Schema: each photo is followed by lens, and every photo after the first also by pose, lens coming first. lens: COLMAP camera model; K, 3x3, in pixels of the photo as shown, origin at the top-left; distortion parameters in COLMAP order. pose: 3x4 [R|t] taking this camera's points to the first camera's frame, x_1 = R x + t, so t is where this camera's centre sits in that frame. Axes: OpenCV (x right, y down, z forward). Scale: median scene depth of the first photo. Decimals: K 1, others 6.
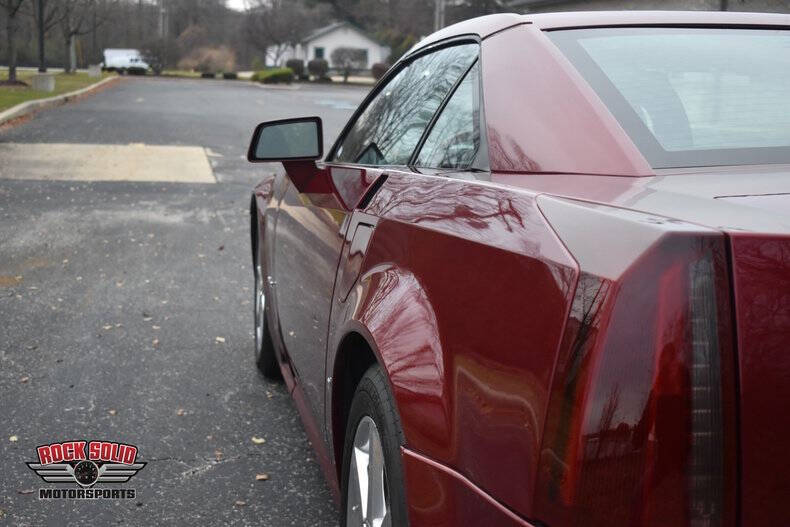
lens RADIAL K [[1201.9, 0, 400.0], [0, 1201.9, 262.2], [0, 0, 1]] dist [-0.028680, 0.000000]
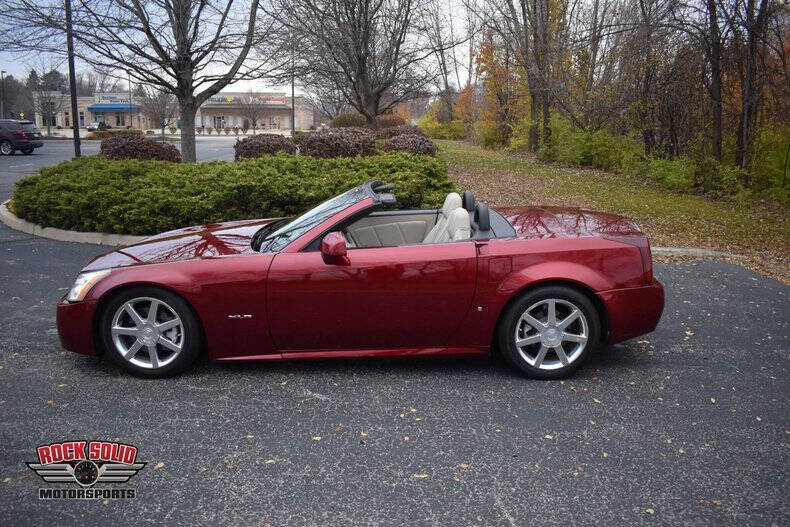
lens RADIAL K [[635.2, 0, 397.6], [0, 635.2, 269.5], [0, 0, 1]] dist [-0.098939, 0.022619]
pose [[0.164075, -0.255960, 0.952661, -0.684893], [0.143746, 0.961645, 0.233617, -0.175711], [-0.975918, 0.098611, 0.194575, 0.340746]]
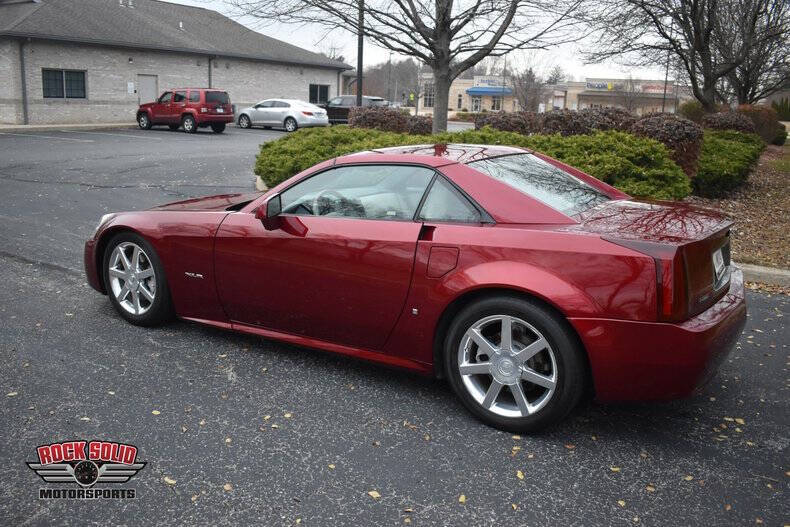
lens RADIAL K [[686.3, 0, 401.9], [0, 686.3, 264.7], [0, 0, 1]] dist [-0.096231, 0.022550]
pose [[0.665036, -0.184955, 0.723546, -0.429803], [0.104511, 0.982362, 0.155055, -0.085898], [-0.739462, -0.027499, 0.672636, 0.023247]]
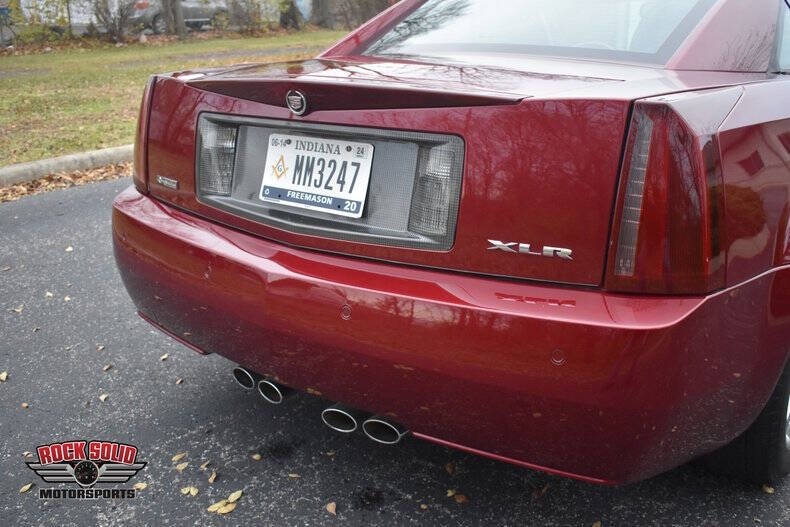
lens RADIAL K [[779.7, 0, 393.3], [0, 779.7, 271.3], [0, 0, 1]] dist [-0.074671, 0.000000]
pose [[0.655838, 0.204203, -0.726758, 0.392099], [-0.081293, 0.976225, 0.200938, 0.002751], [0.750512, -0.072702, 0.656846, 0.044714]]
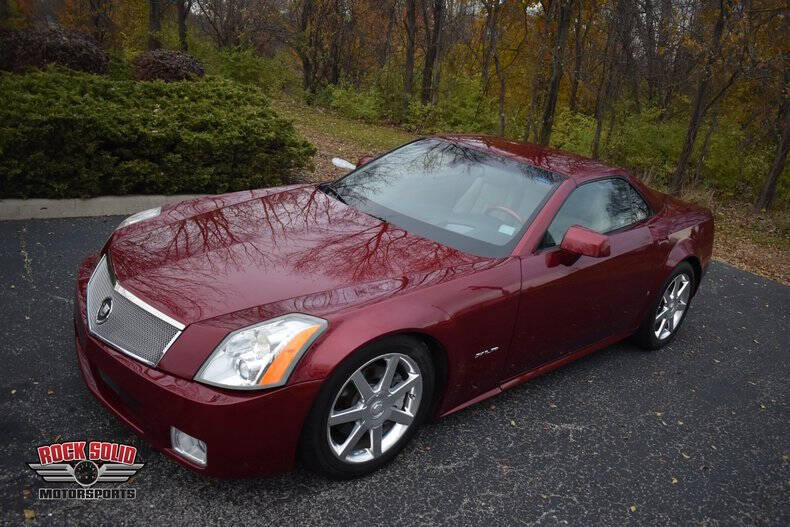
lens RADIAL K [[613.9, 0, 393.9], [0, 613.9, 262.9], [0, 0, 1]] dist [-0.099345, 0.018050]
pose [[-0.496112, -0.362092, 0.789153, -0.384318], [-0.021565, 0.913750, 0.405704, -0.245223], [-0.867991, 0.184256, -0.461131, 0.917903]]
